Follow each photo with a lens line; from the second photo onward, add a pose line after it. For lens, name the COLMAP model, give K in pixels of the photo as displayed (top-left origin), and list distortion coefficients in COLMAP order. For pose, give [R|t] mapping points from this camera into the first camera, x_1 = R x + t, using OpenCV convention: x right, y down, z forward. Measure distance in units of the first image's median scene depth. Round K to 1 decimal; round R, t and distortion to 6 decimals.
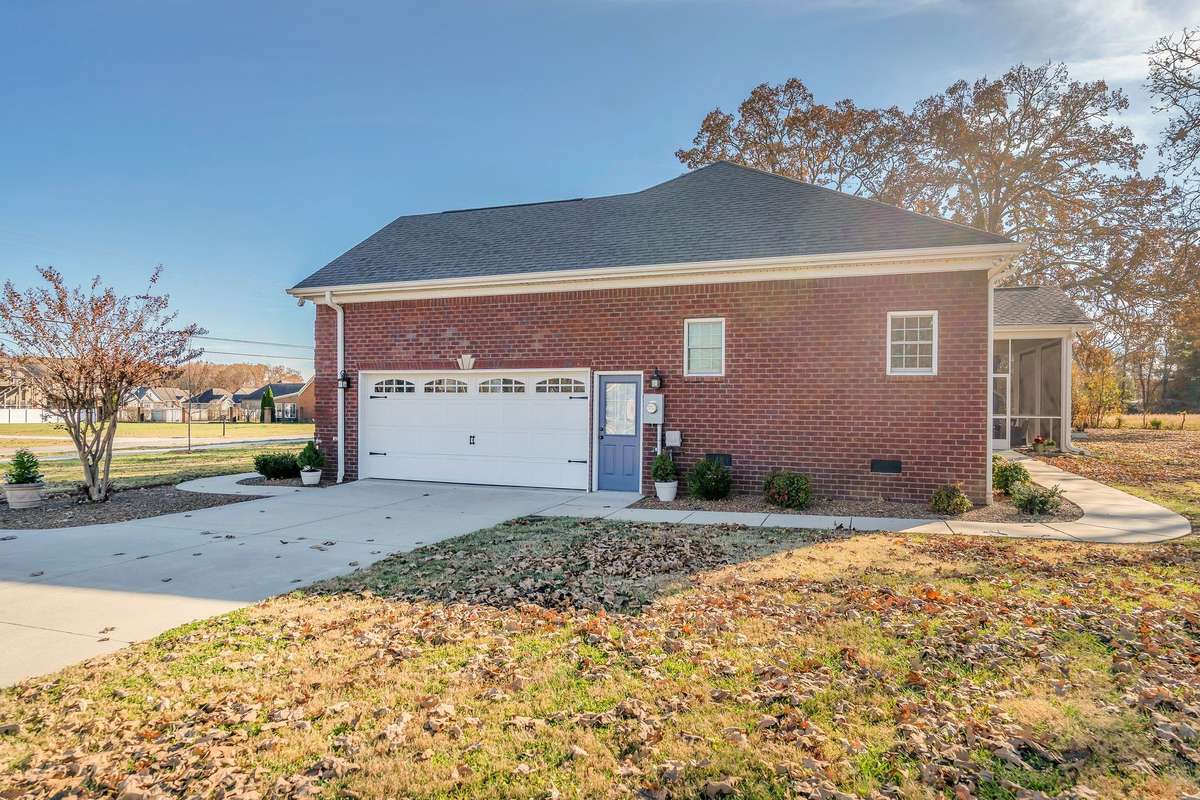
lens RADIAL K [[557.7, 0, 600.0], [0, 557.7, 400.0], [0, 0, 1]] dist [-0.004961, -0.000172]
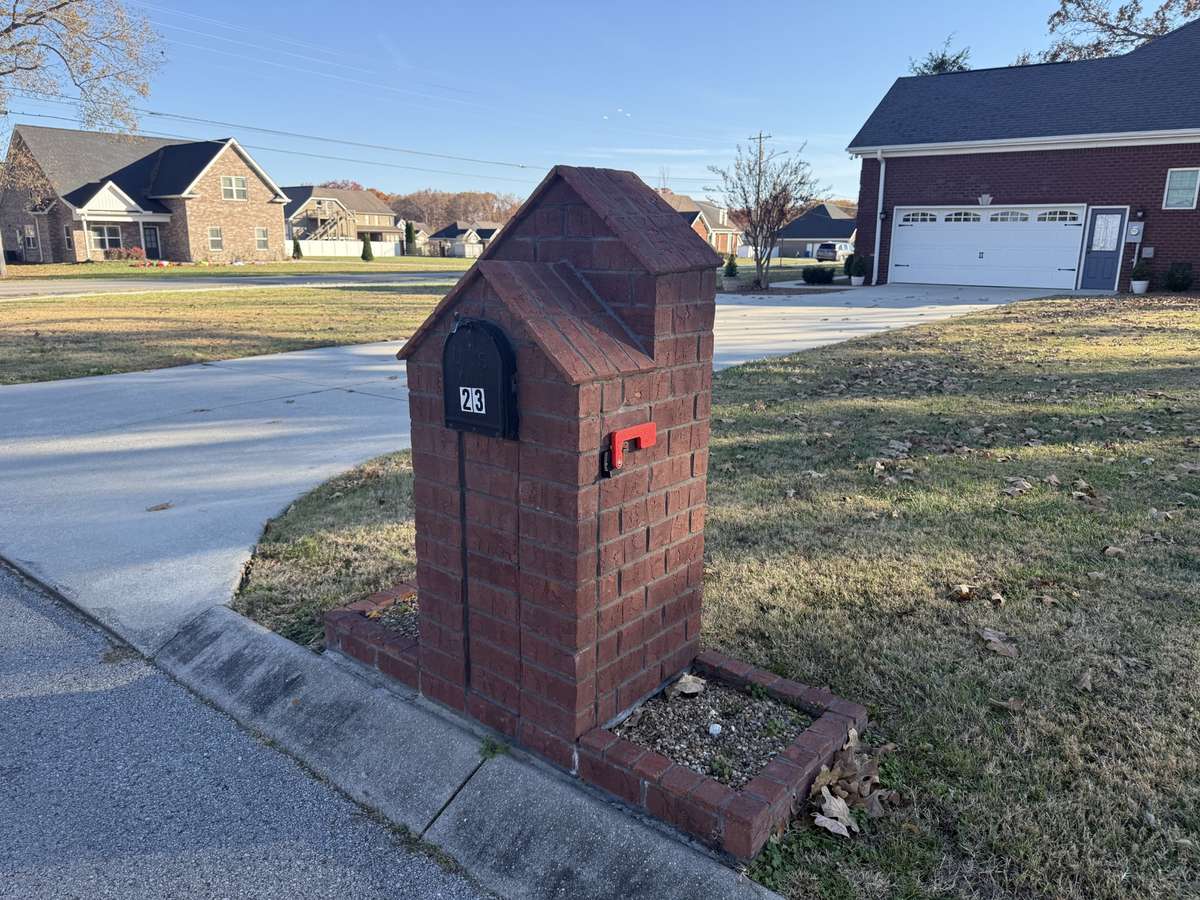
lens RADIAL K [[817.0, 0, 600.0], [0, 817.0, 450.0], [0, 0, 1]] dist [0.004528, 0.000592]
pose [[0.949138, 0.081975, -0.304002, -0.492957], [-0.003263, 0.968023, 0.250842, 0.031438], [0.314843, -0.237091, 0.919055, -1.434935]]
